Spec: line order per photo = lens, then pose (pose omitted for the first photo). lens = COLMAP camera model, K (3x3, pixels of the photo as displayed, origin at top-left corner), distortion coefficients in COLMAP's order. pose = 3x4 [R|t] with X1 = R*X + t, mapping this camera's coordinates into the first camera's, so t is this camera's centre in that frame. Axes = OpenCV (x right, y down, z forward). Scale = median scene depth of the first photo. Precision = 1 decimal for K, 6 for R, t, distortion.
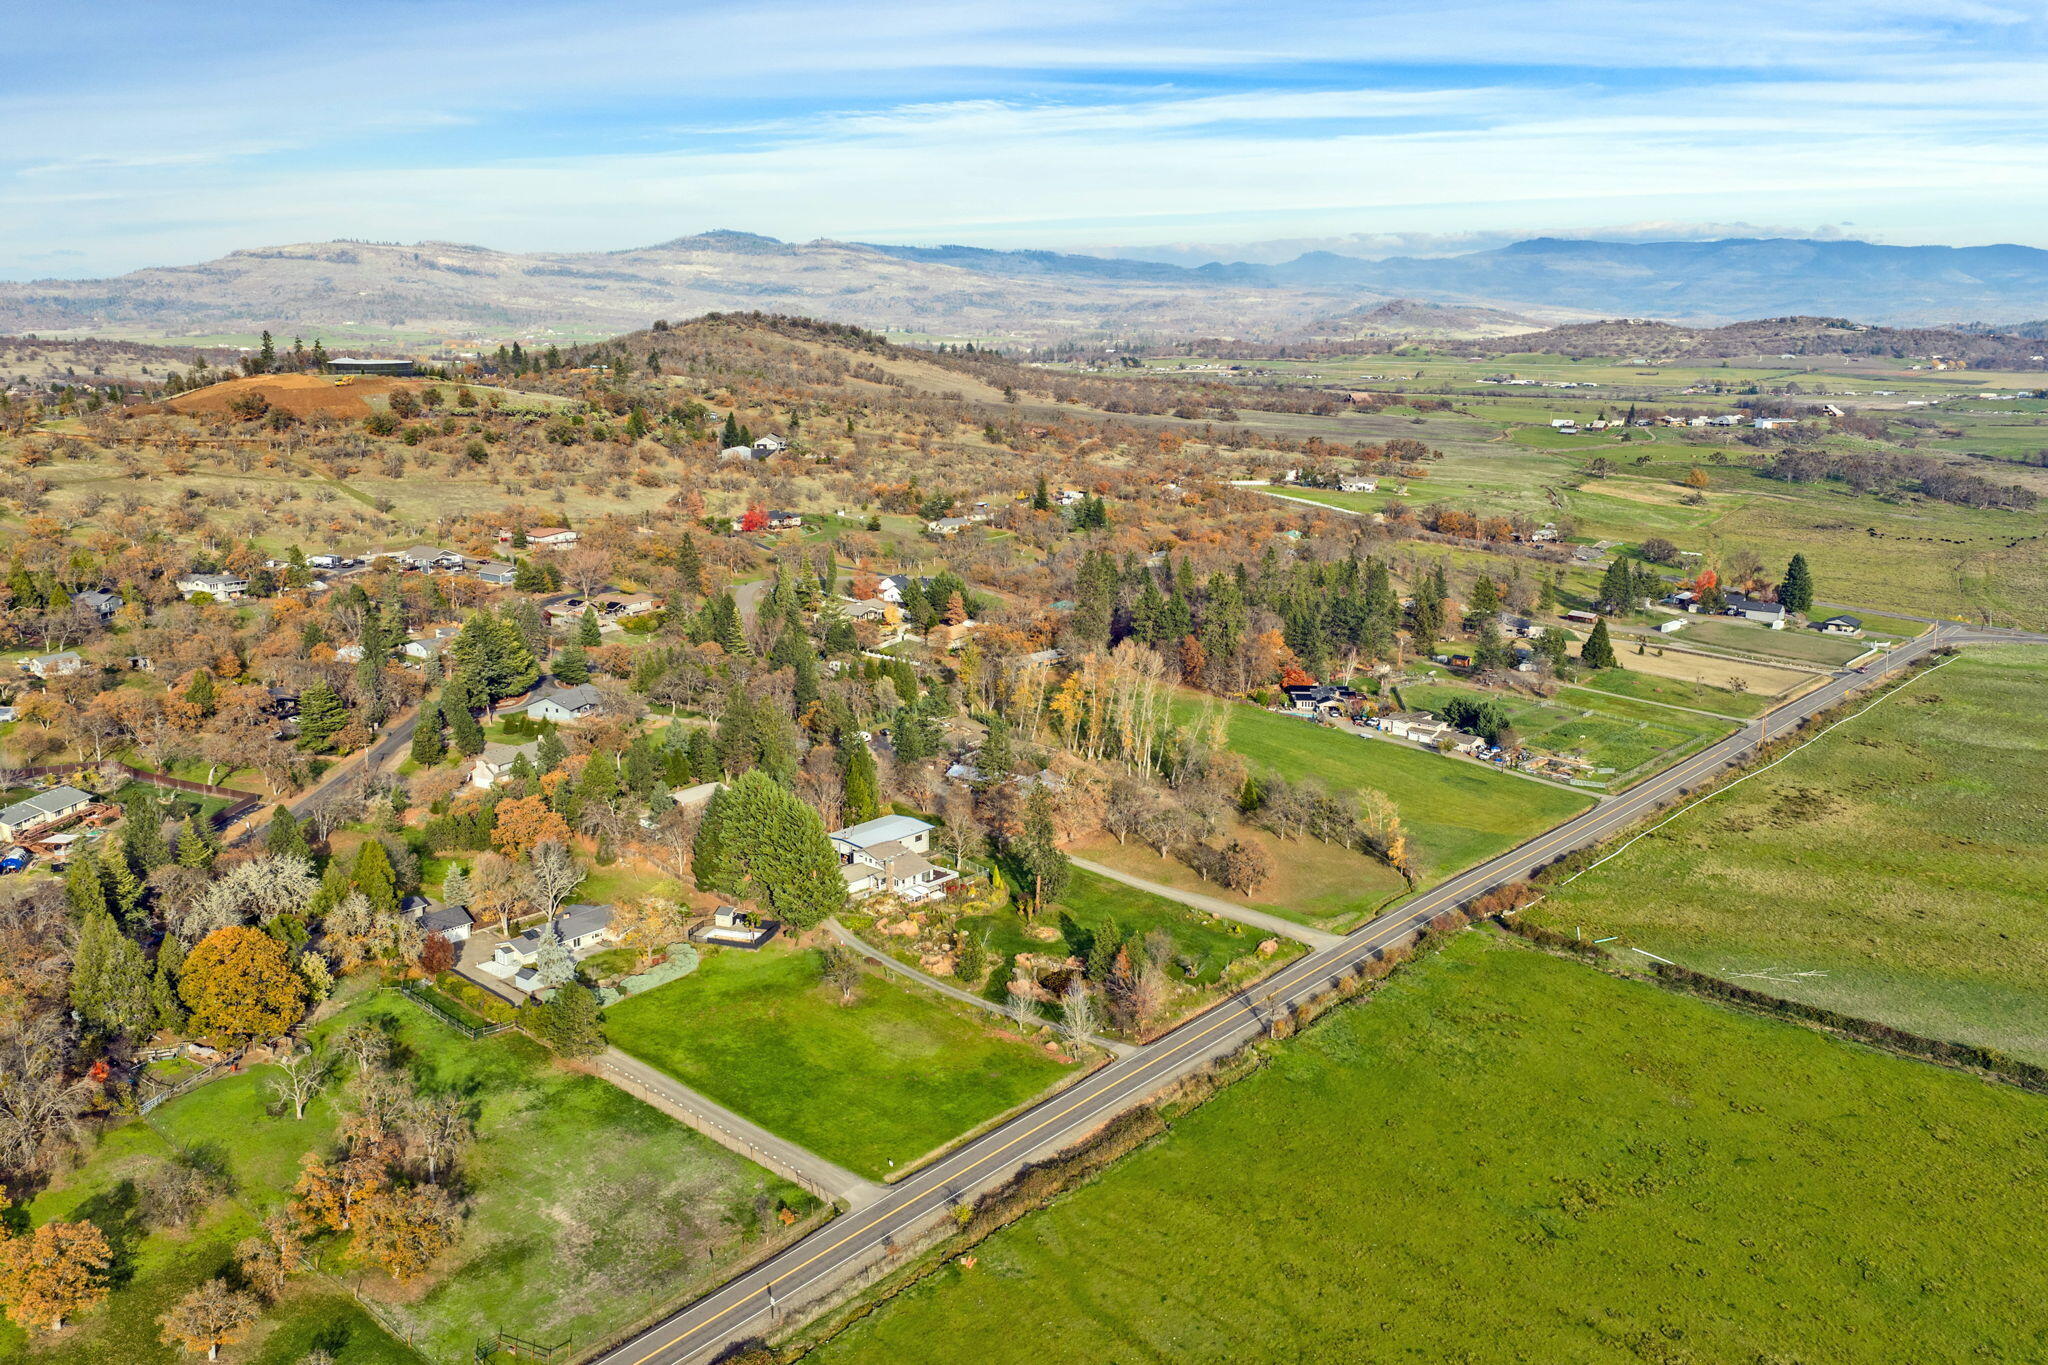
lens RADIAL K [[1692.4, 0, 1026.3], [0, 1692.4, 683.6], [0, 0, 1]] dist [0.008317, -0.012685]
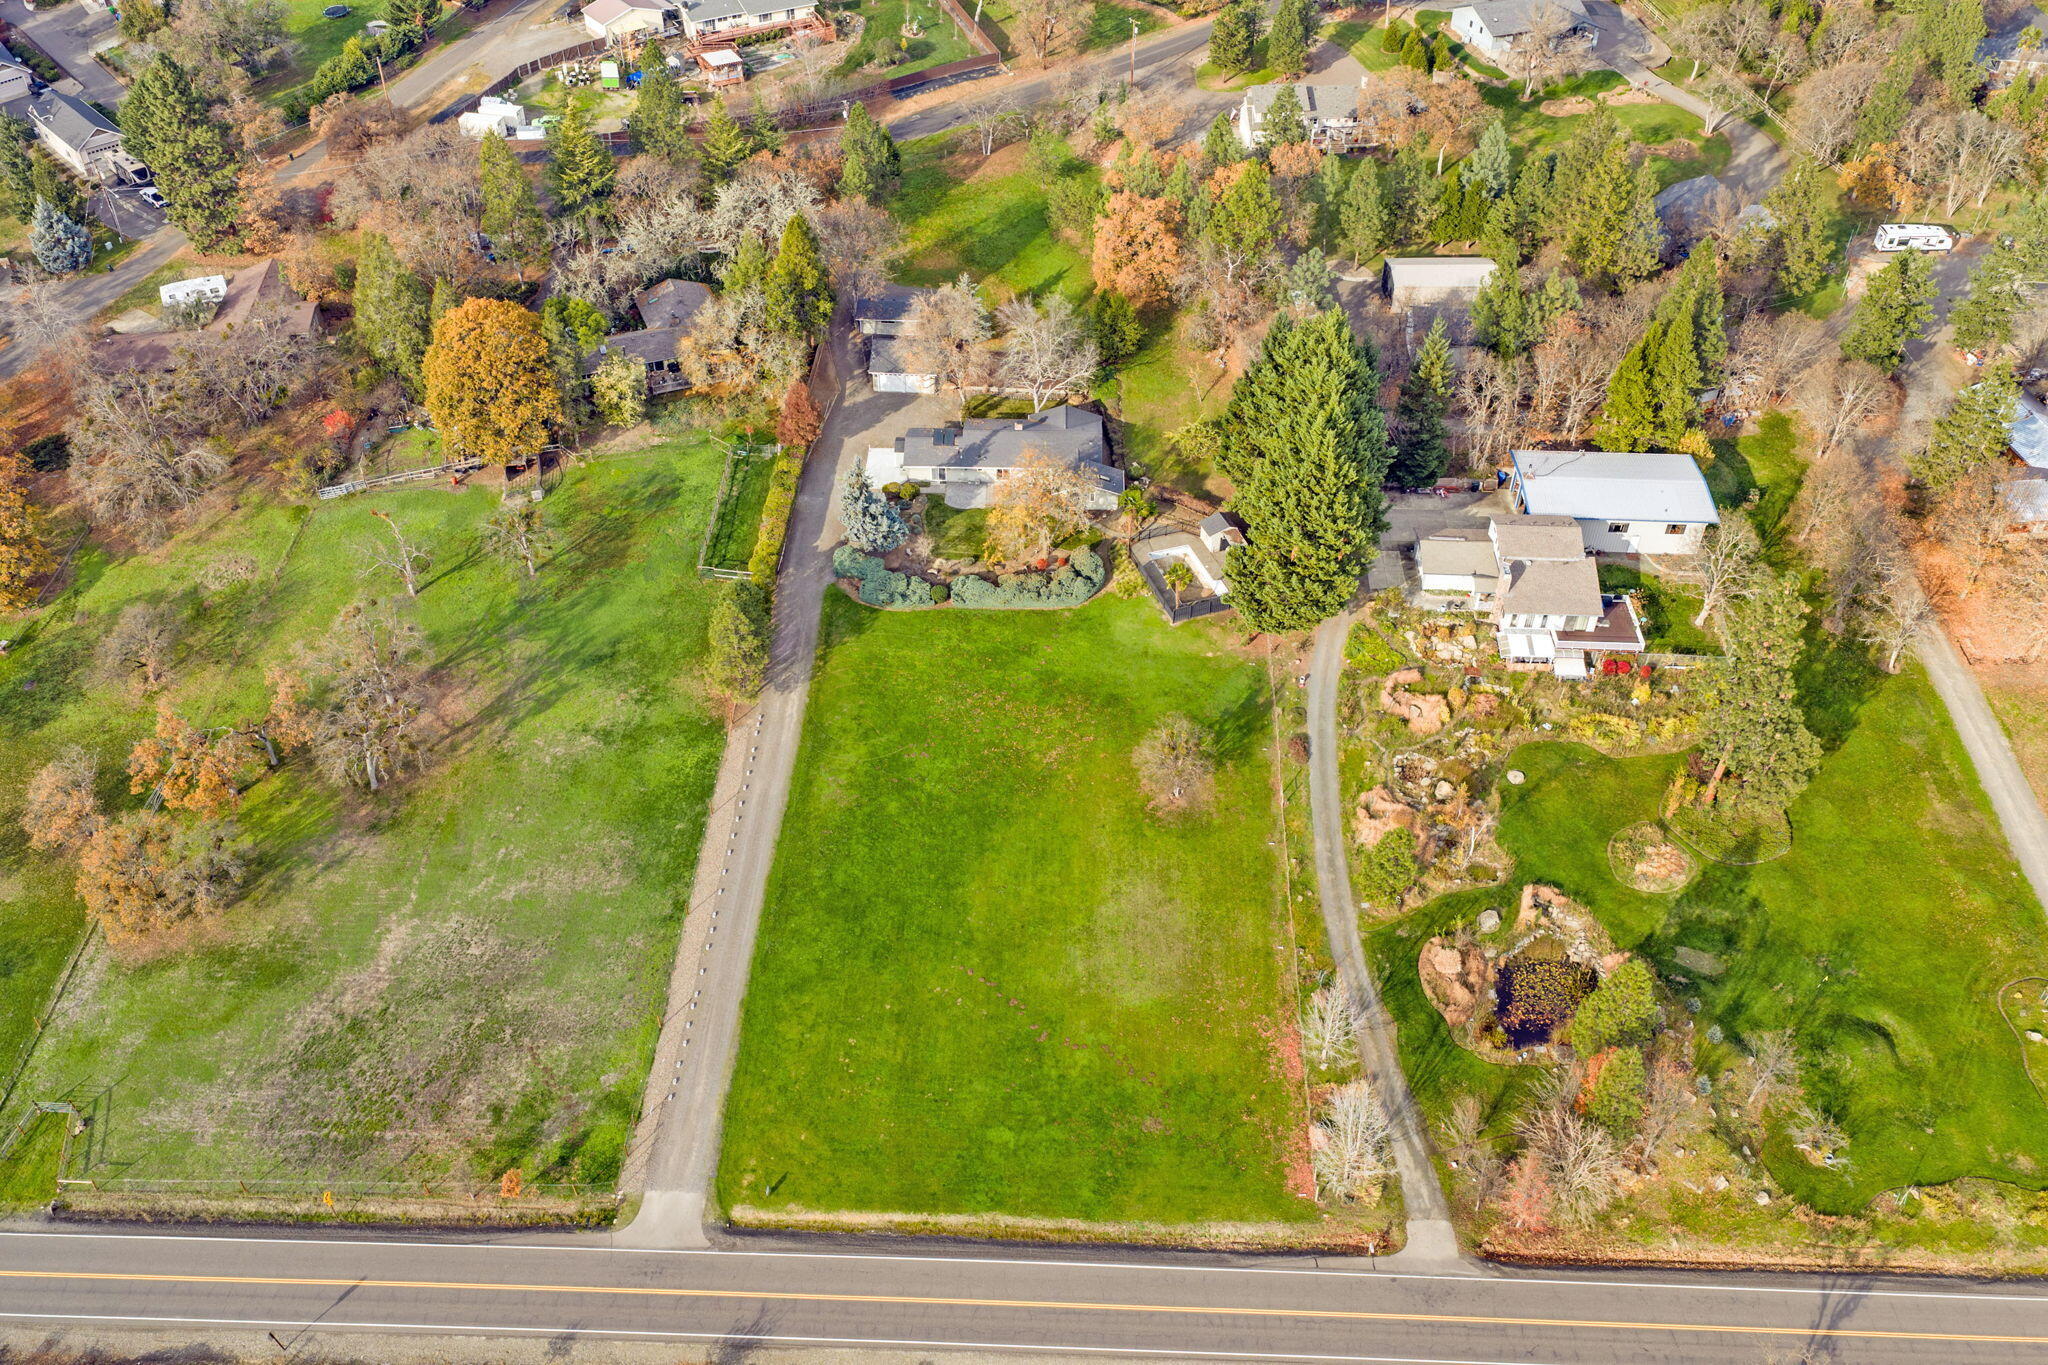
lens RADIAL K [[1692.4, 0, 1022.6], [0, 1692.4, 687.8], [0, 0, 1]] dist [0.008317, -0.012685]
pose [[0.611261, 0.520163, -0.596482, 0.170371], [-0.167867, 0.821741, 0.544575, -0.134872], [0.773422, -0.232748, 0.589616, 0.597872]]
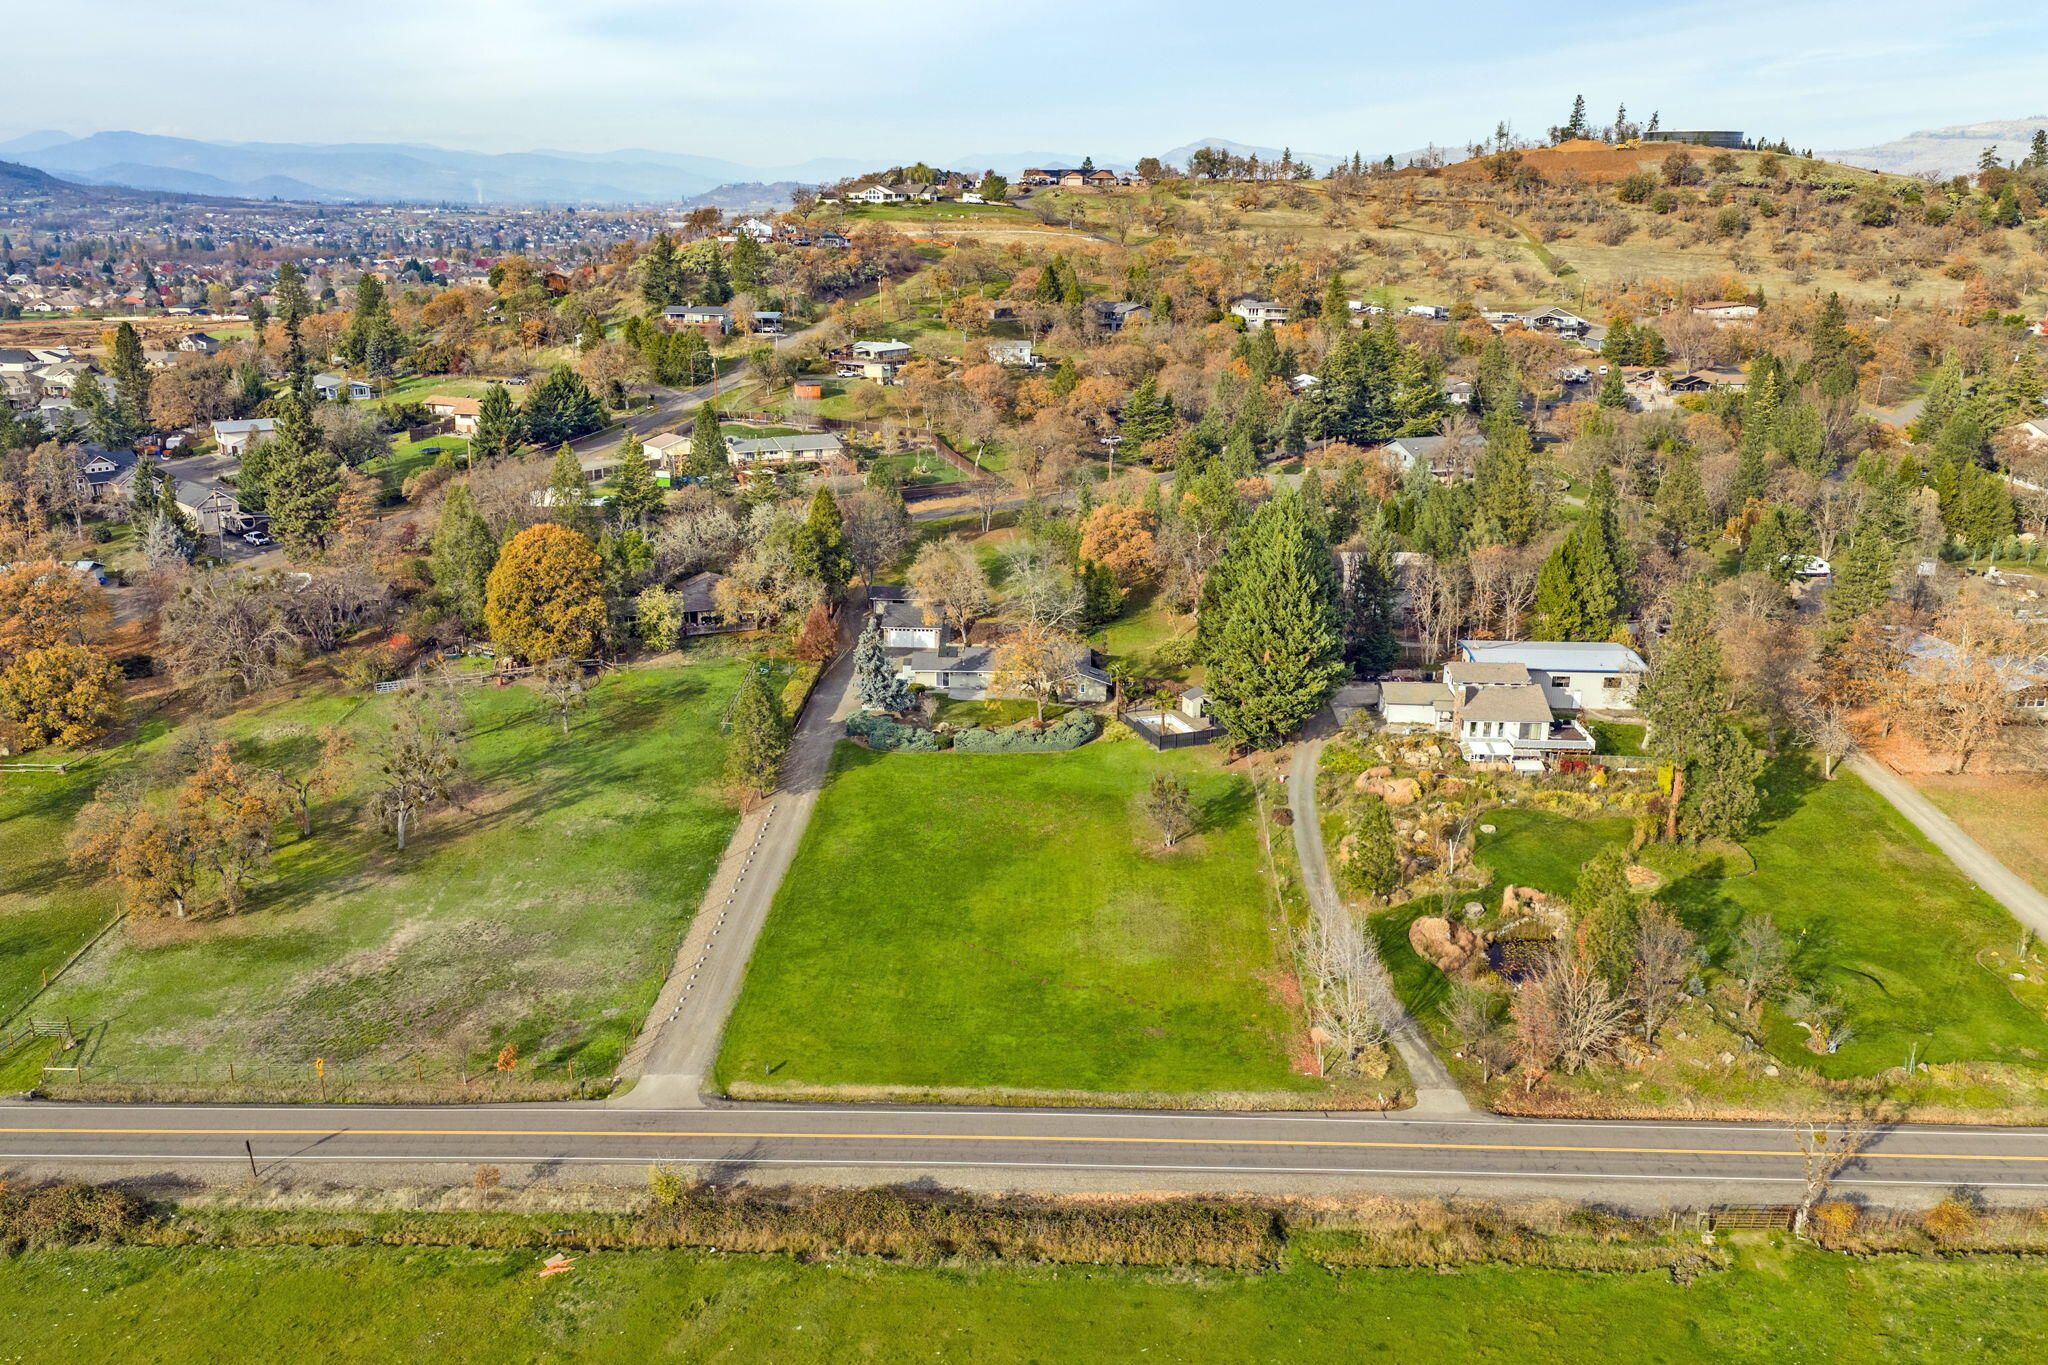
lens RADIAL K [[1692.4, 0, 1020.6], [0, 1692.4, 683.5], [0, 0, 1]] dist [0.008317, -0.012685]
pose [[0.616512, 0.217998, -0.756564, 0.281188], [-0.174526, 0.974839, 0.138673, 0.053188], [0.767758, 0.046546, 0.639046, 0.544183]]
